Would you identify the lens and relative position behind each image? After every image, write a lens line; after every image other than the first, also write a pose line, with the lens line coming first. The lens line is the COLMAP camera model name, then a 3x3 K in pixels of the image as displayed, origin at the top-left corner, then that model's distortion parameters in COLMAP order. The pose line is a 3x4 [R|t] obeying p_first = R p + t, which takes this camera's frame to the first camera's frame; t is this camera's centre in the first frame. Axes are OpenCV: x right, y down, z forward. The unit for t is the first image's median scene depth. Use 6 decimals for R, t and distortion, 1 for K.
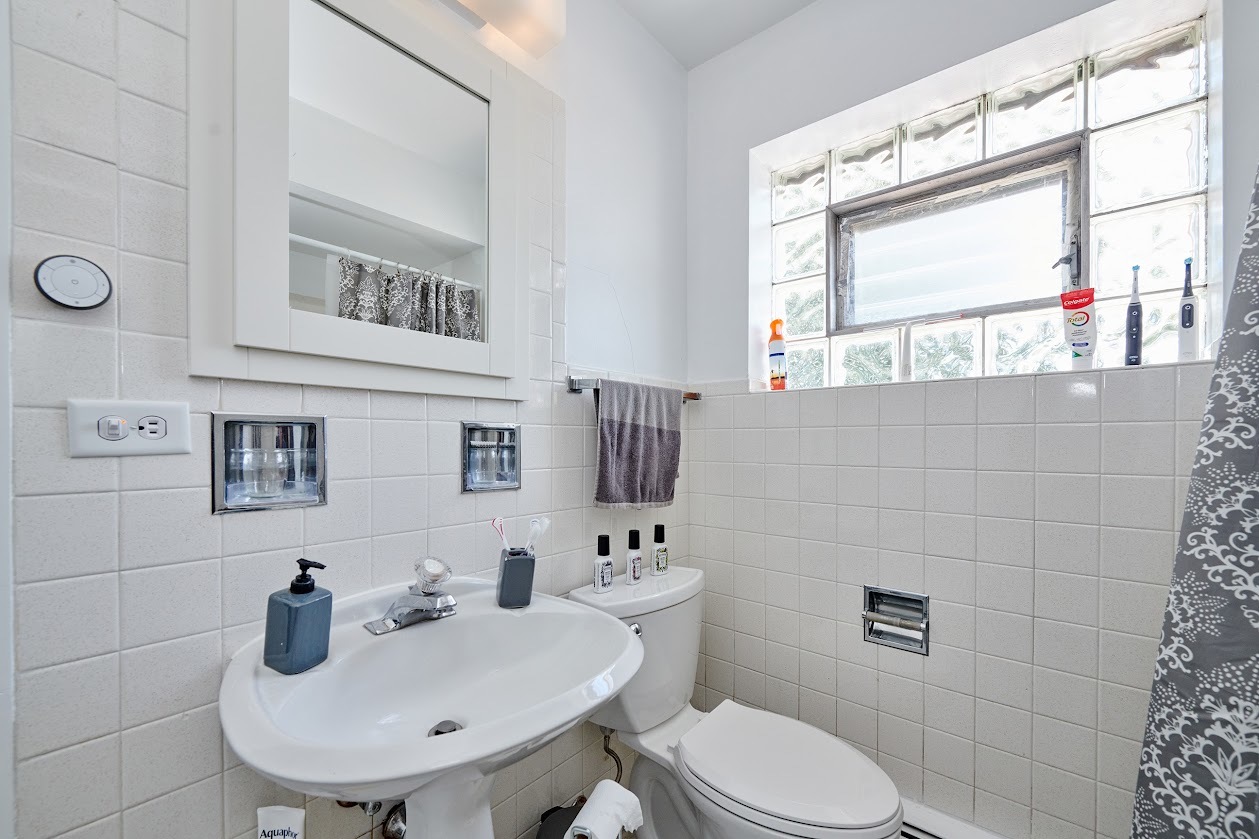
lens RADIAL K [[506.7, 0, 631.8], [0, 506.7, 443.6], [0, 0, 1]] dist [-0.000161, 0.000079]
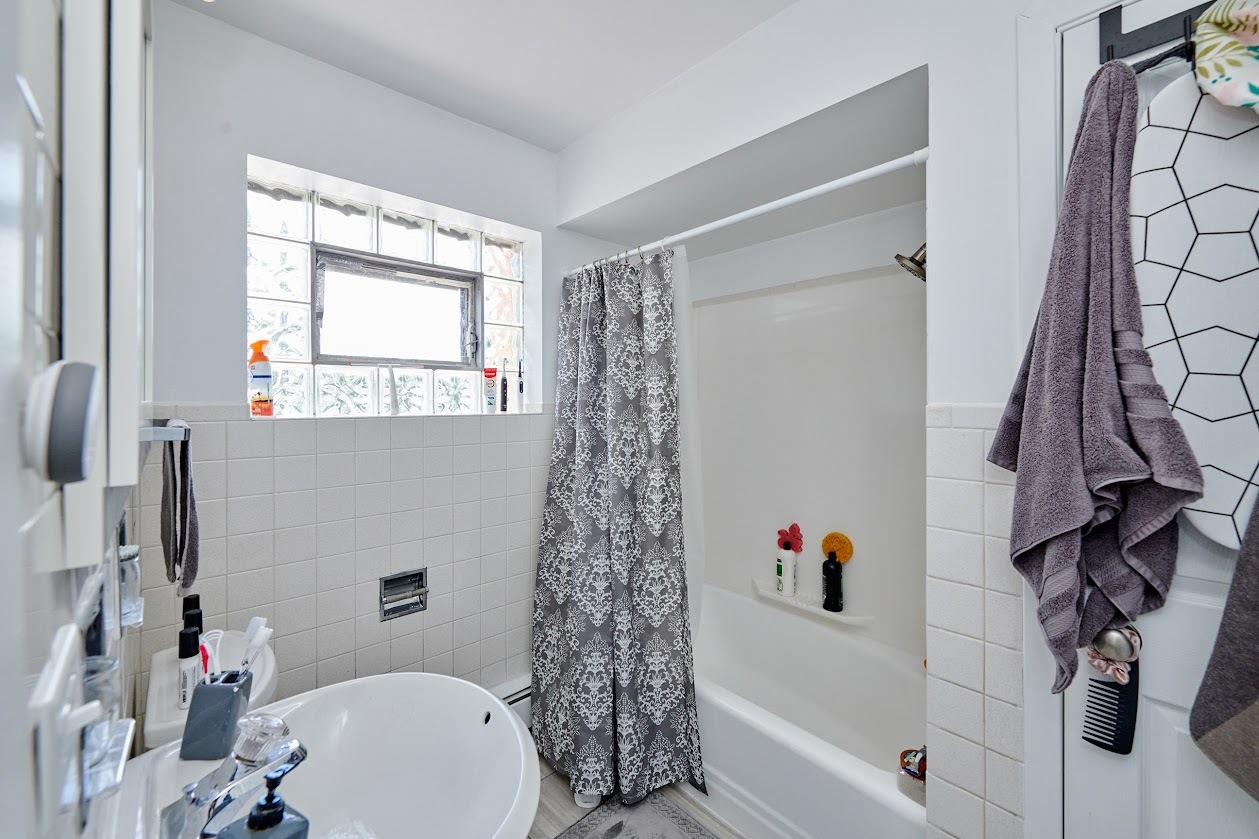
lens RADIAL K [[502.2, 0, 635.9], [0, 502.2, 402.1], [0, 0, 1]] dist [-0.000295, 0.000007]
pose [[0.121861, -0.004625, 0.992536, -0.717063], [0.003067, 0.999986, 0.004283, -0.161990], [-0.992542, 0.002523, 0.121874, 0.233956]]
